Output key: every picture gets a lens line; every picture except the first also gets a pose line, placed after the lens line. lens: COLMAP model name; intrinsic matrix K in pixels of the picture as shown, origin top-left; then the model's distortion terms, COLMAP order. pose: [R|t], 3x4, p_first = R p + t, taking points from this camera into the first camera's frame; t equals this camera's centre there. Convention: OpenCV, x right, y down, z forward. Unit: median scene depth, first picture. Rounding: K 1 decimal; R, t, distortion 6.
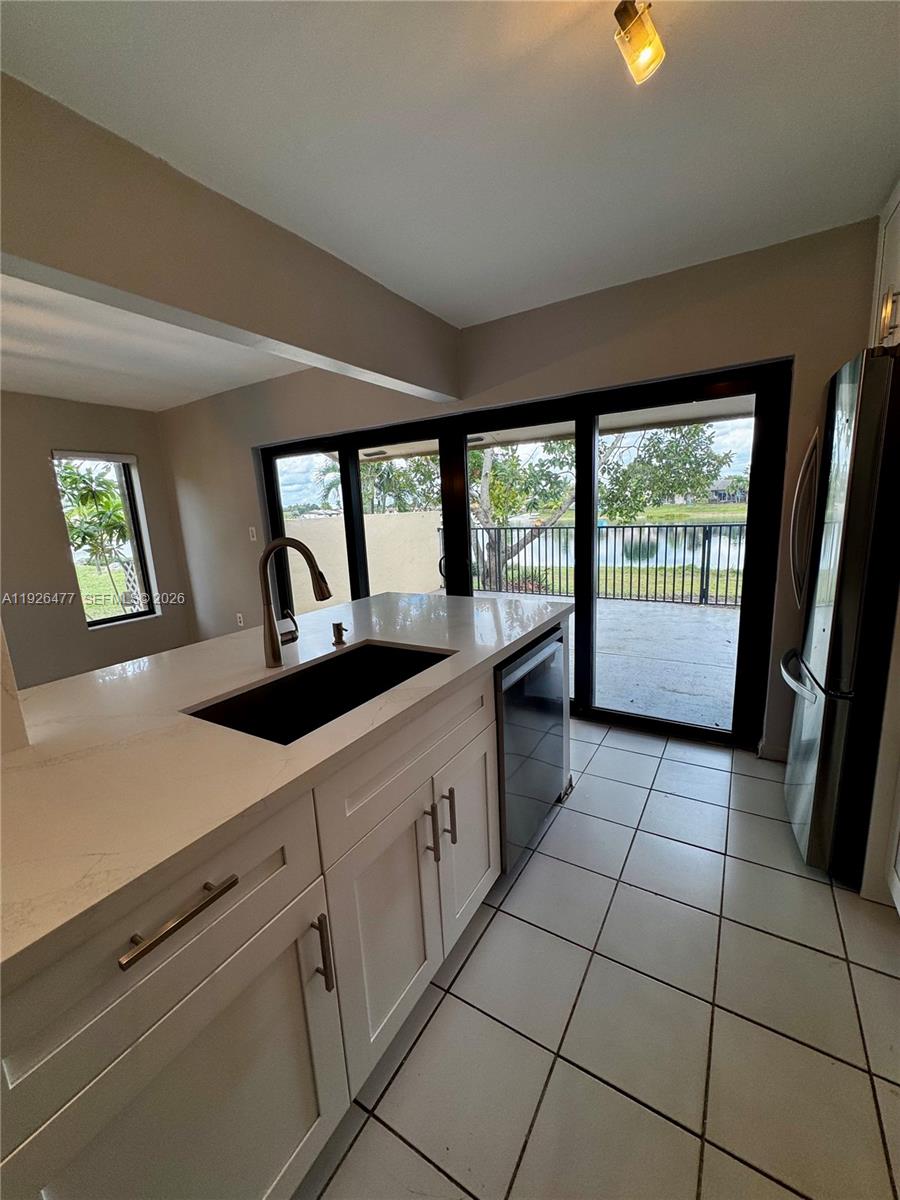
lens RADIAL K [[479.1, 0, 450.7], [0, 479.1, 601.8], [0, 0, 1]] dist [0.000240, 0.000042]
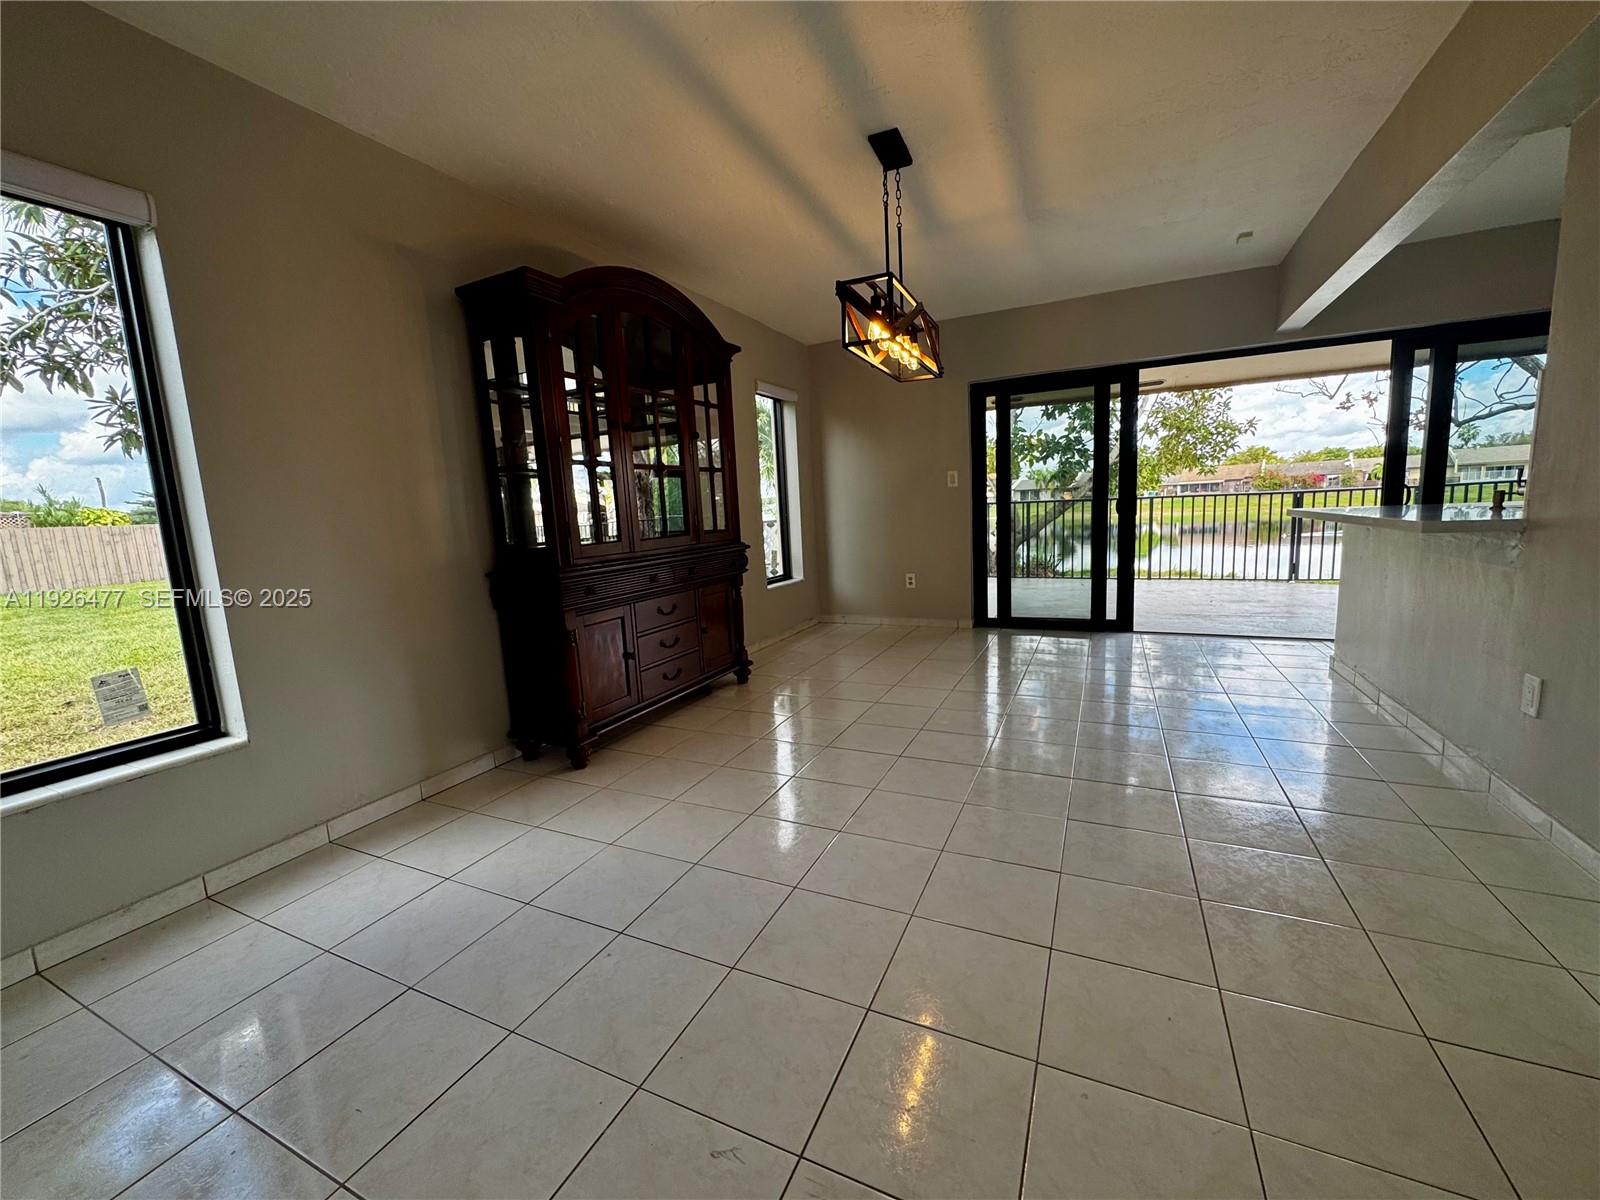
lens RADIAL K [[638.8, 0, 801.6], [0, 638.8, 600.7], [0, 0, 1]] dist [0.000240, 0.000042]
pose [[0.994942, -0.014829, 0.099352, -0.618284], [0.020065, 0.998450, -0.051914, 0.106560], [-0.098429, 0.053645, 0.993697, -0.108239]]
